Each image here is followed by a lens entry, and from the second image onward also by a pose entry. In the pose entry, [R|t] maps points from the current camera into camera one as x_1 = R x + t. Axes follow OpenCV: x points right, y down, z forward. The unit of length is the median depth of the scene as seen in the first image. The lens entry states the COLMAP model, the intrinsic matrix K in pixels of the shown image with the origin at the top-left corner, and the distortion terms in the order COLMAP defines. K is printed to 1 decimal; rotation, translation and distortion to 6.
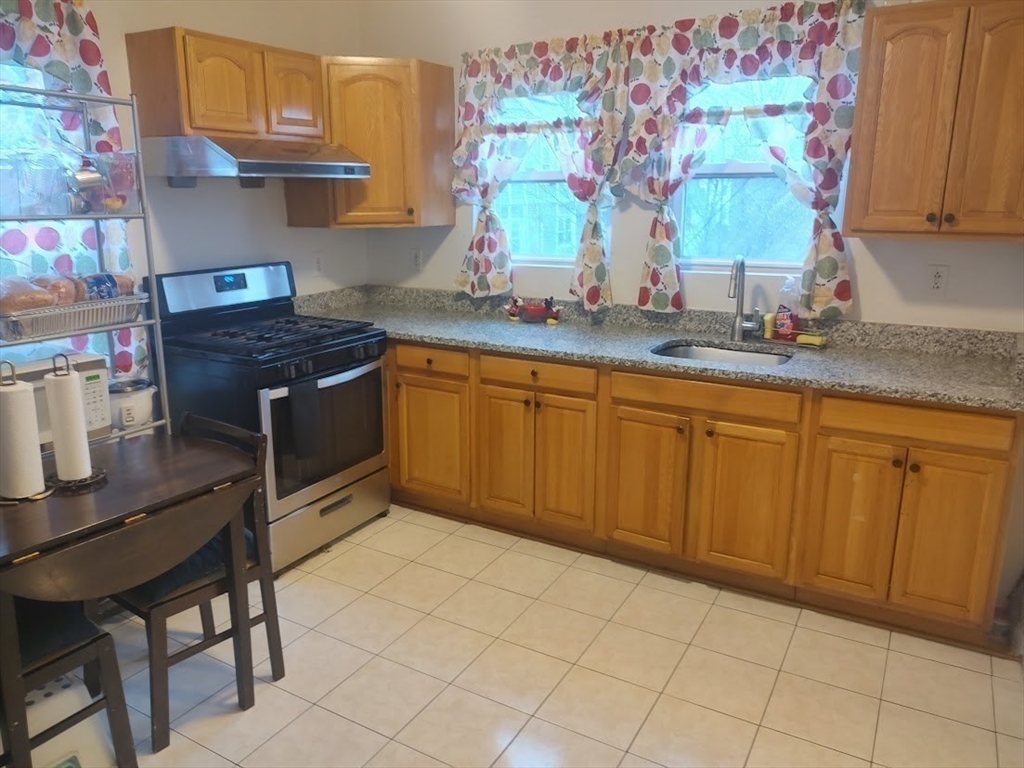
lens RADIAL K [[732.3, 0, 510.9], [0, 732.3, 379.7], [0, 0, 1]] dist [0.025299, -0.006413]
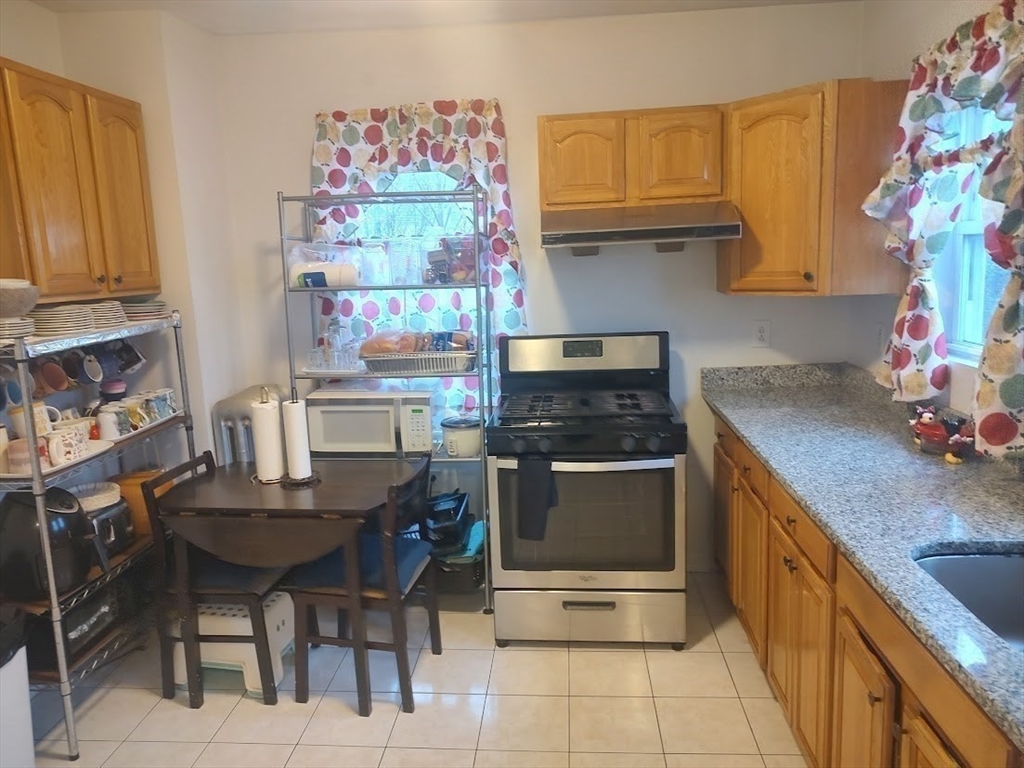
lens RADIAL K [[776.5, 0, 510.0], [0, 776.5, 384.0], [0, 0, 1]] dist [0.016406, -0.005175]
pose [[0.432128, 0.142954, -0.890410, 0.491360], [-0.184419, 0.980498, 0.067917, -0.122421], [0.882754, 0.134859, 0.450064, 0.387984]]
